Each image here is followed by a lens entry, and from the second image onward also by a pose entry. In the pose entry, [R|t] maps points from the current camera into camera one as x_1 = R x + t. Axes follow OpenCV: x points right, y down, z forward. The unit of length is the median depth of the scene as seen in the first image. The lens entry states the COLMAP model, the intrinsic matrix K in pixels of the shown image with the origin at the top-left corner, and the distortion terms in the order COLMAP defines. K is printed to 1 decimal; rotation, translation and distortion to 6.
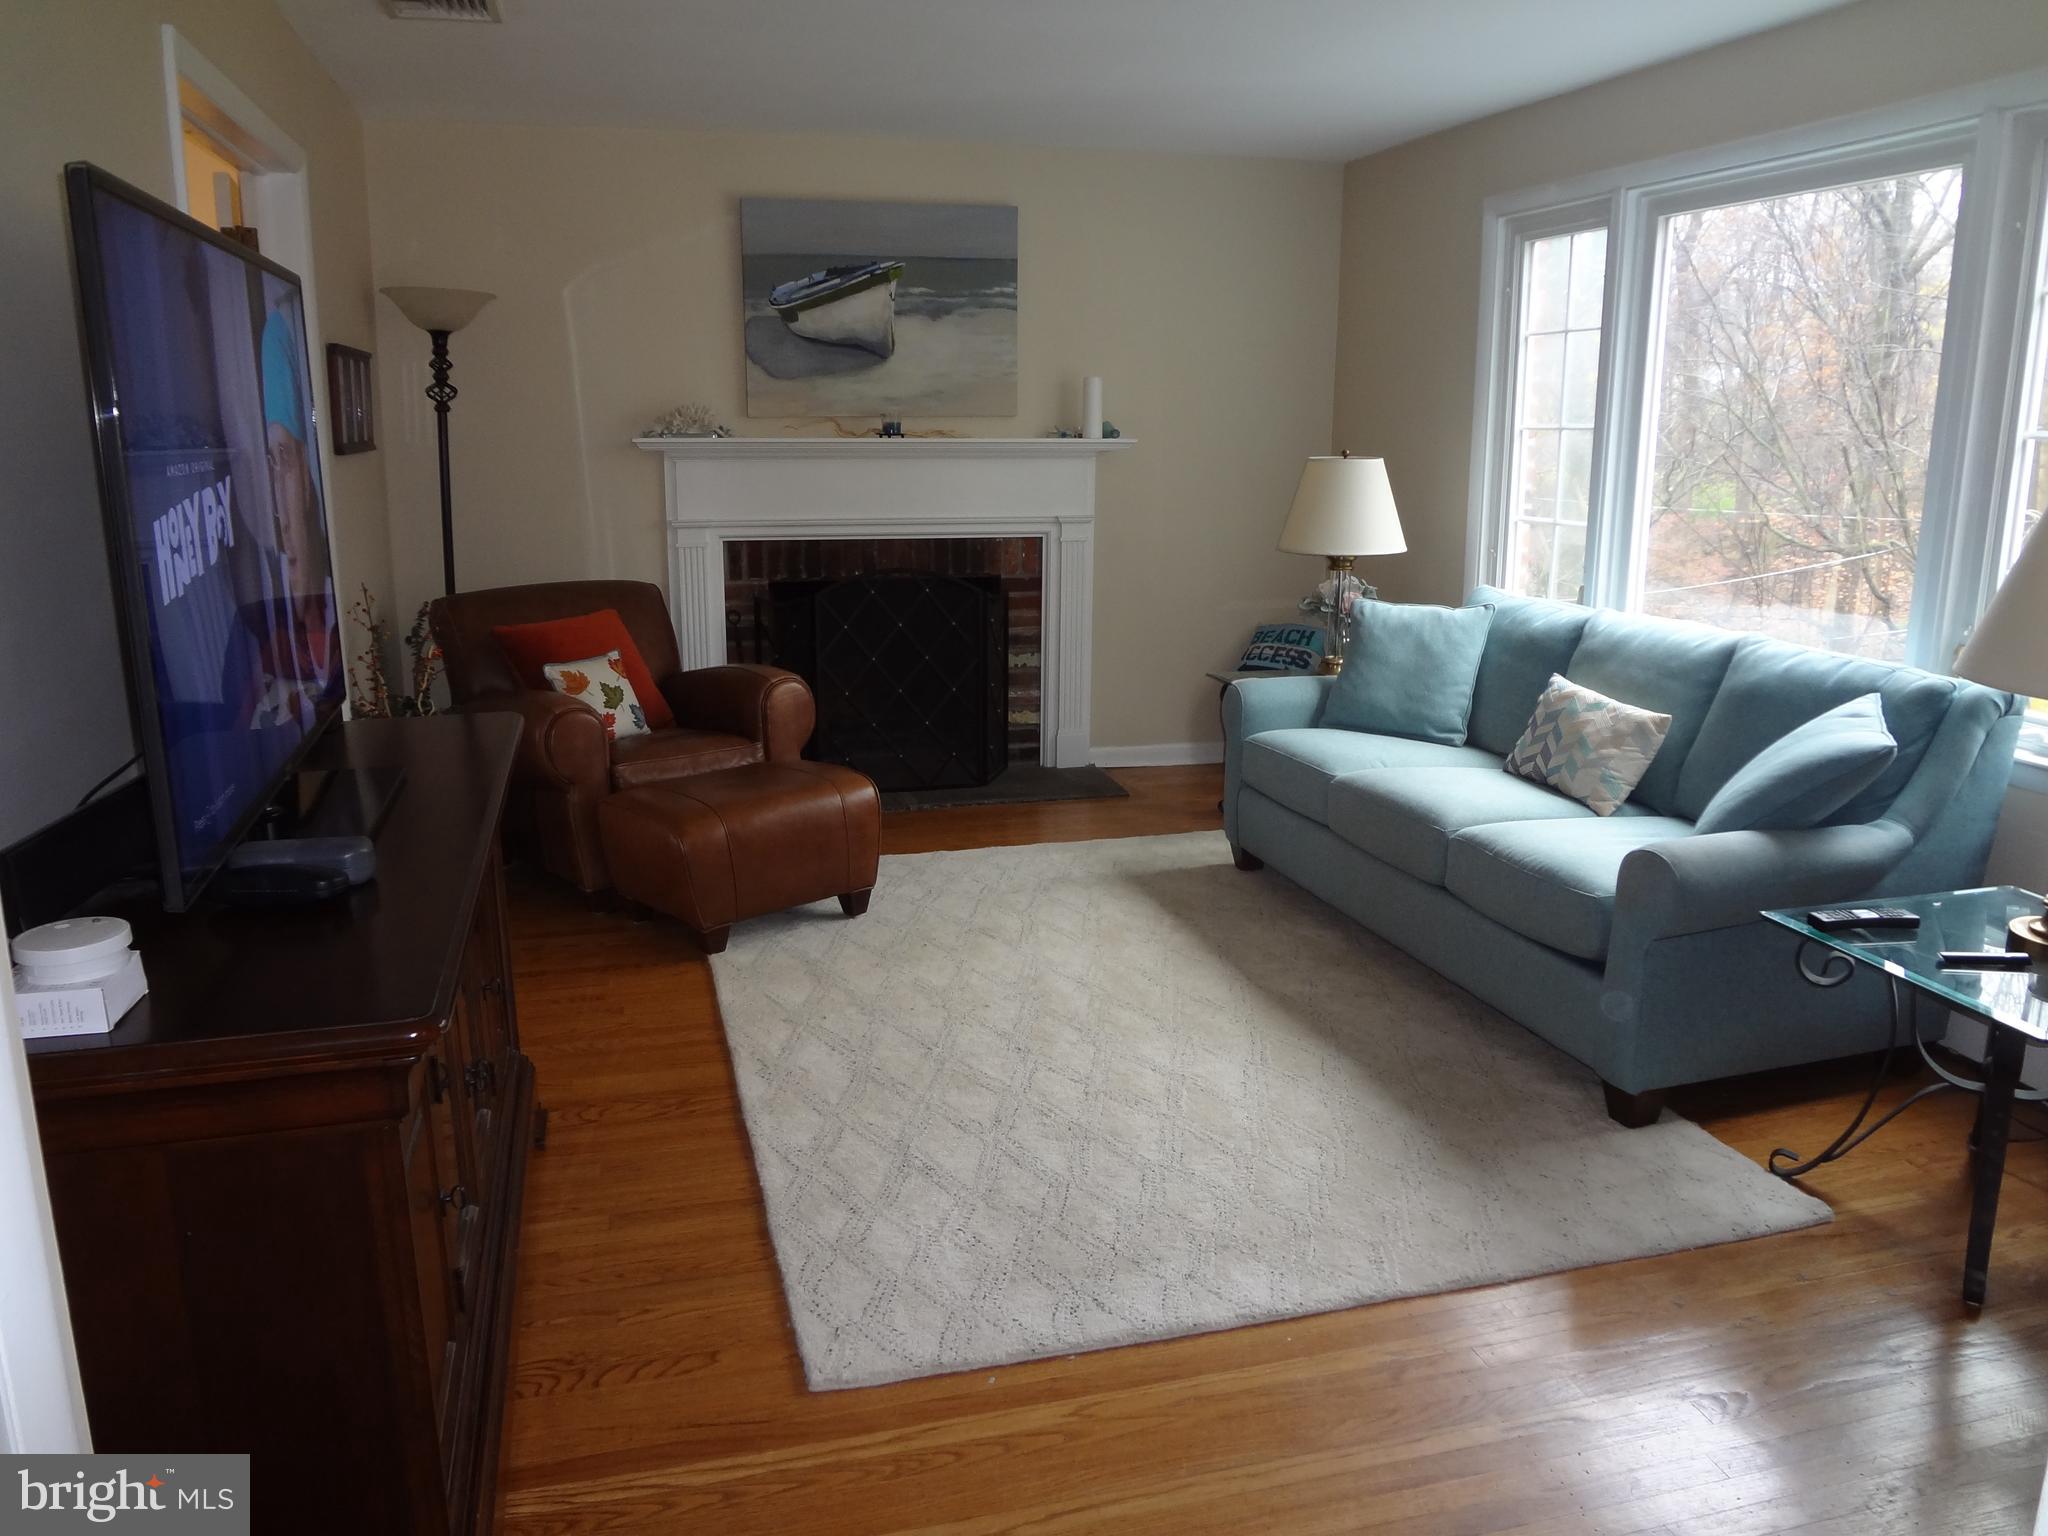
lens RADIAL K [[1525.3, 0, 1026.6], [0, 1525.3, 780.6], [0, 0, 1]] dist [-0.049064, 0.007782]
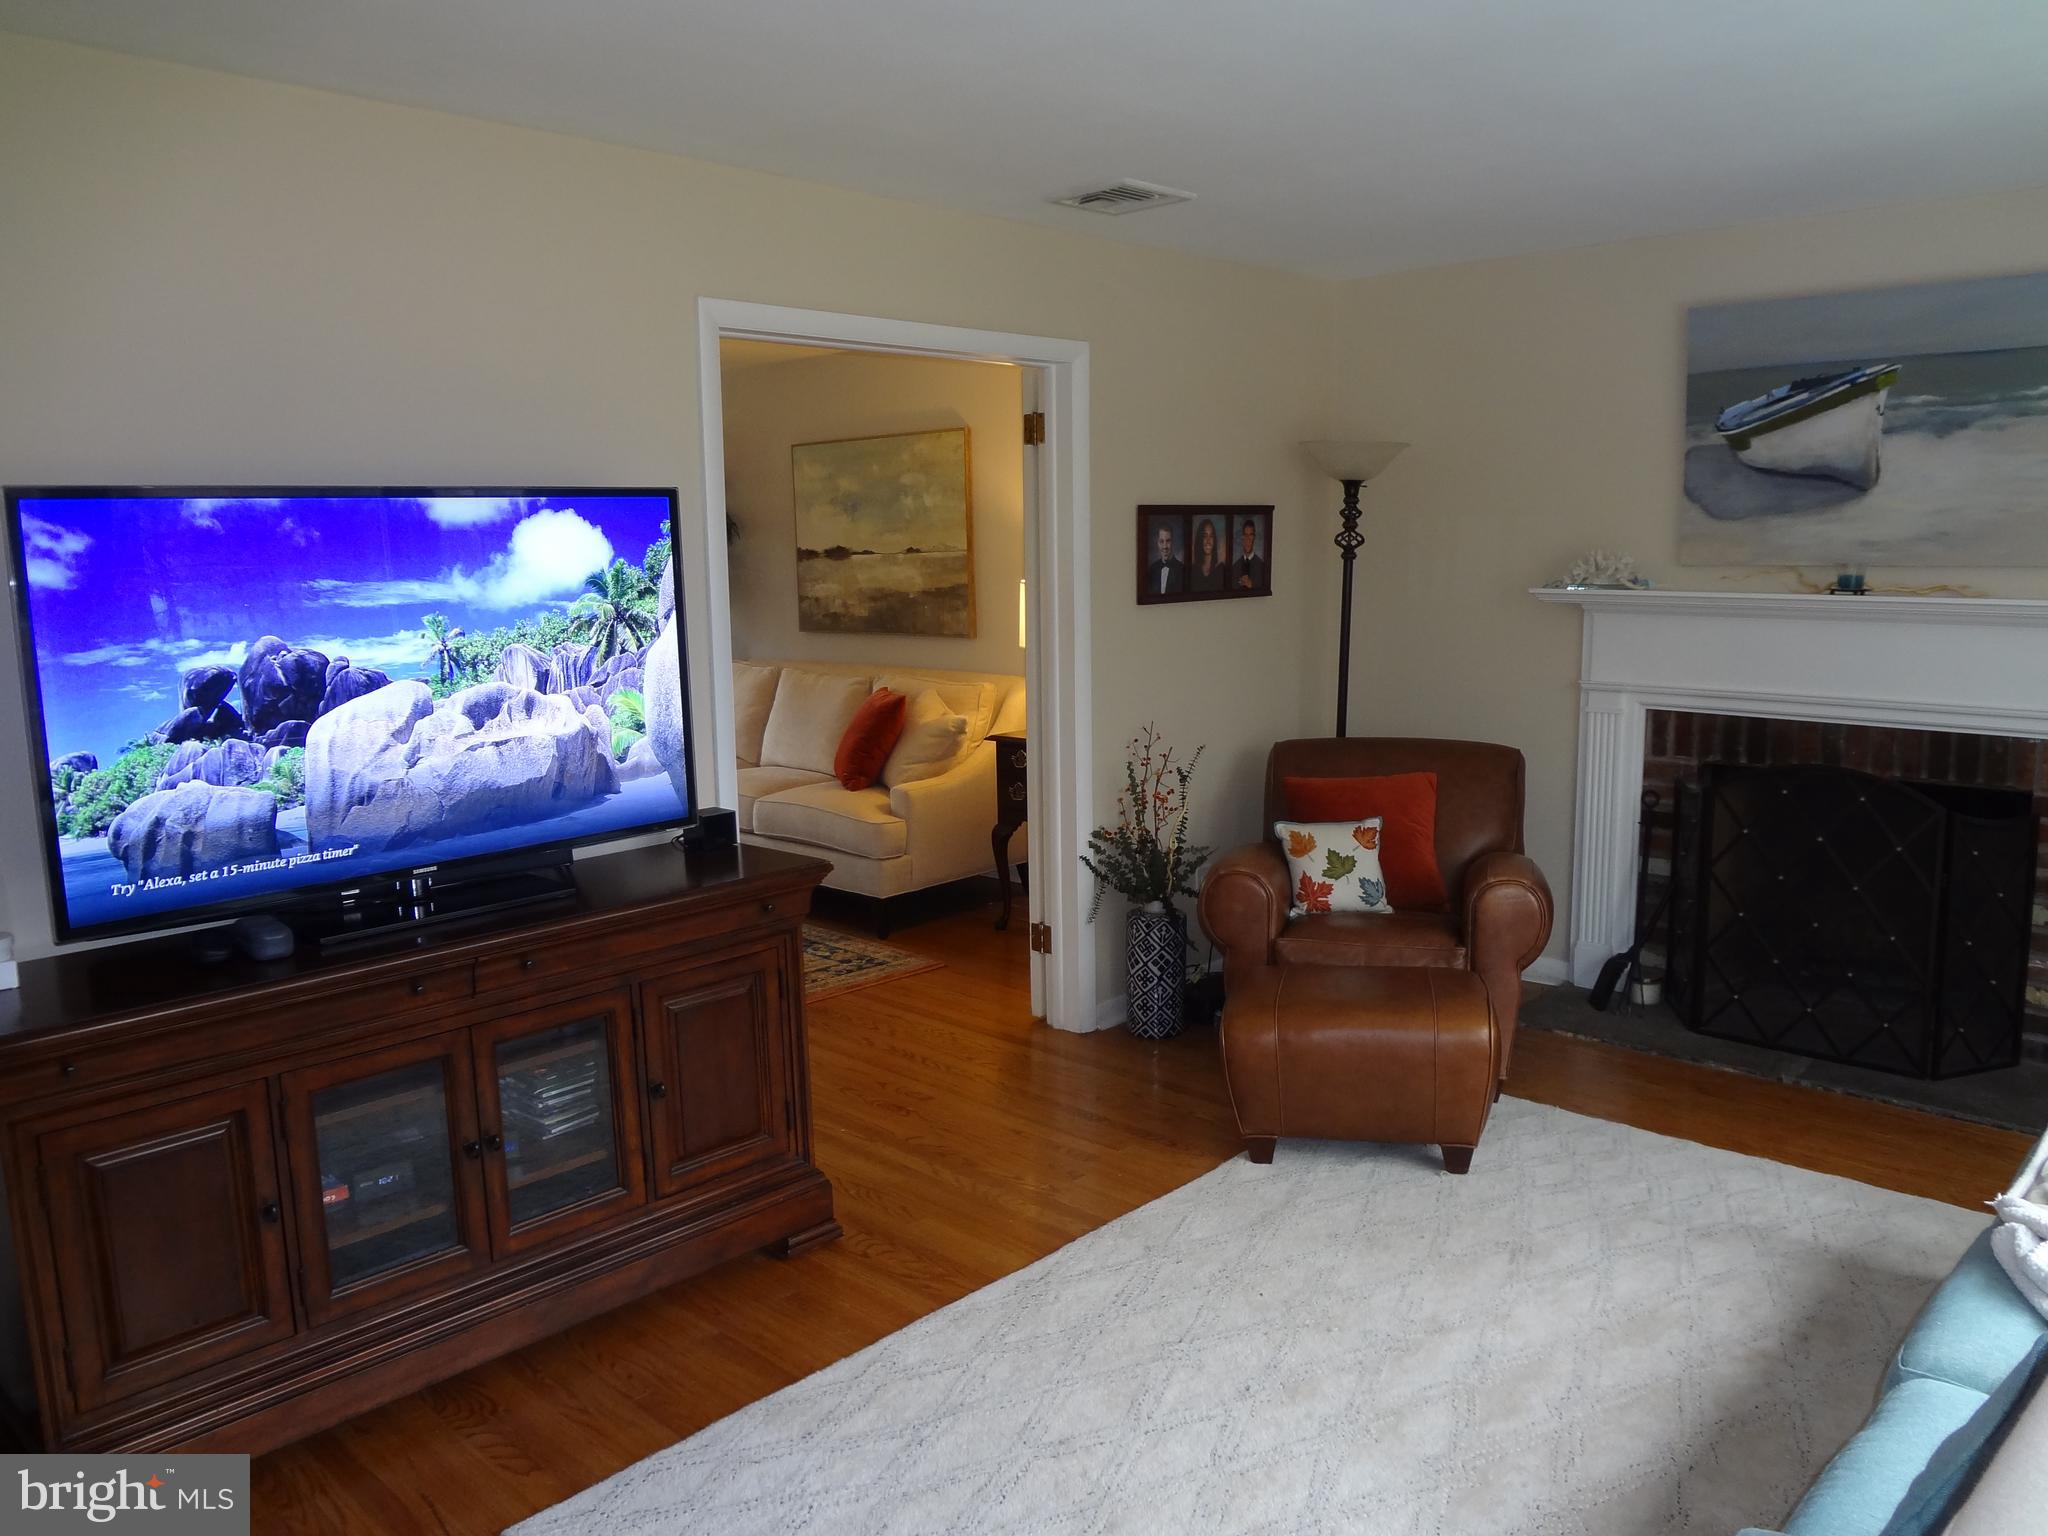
lens RADIAL K [[1525.3, 0, 1013.4], [0, 1525.3, 776.2], [0, 0, 1]] dist [-0.049064, 0.007782]
pose [[0.518291, 0.123508, -0.846239, 0.450608], [-0.179899, 0.983121, 0.033303, -0.114438], [0.836069, 0.134977, 0.531762, 0.351454]]
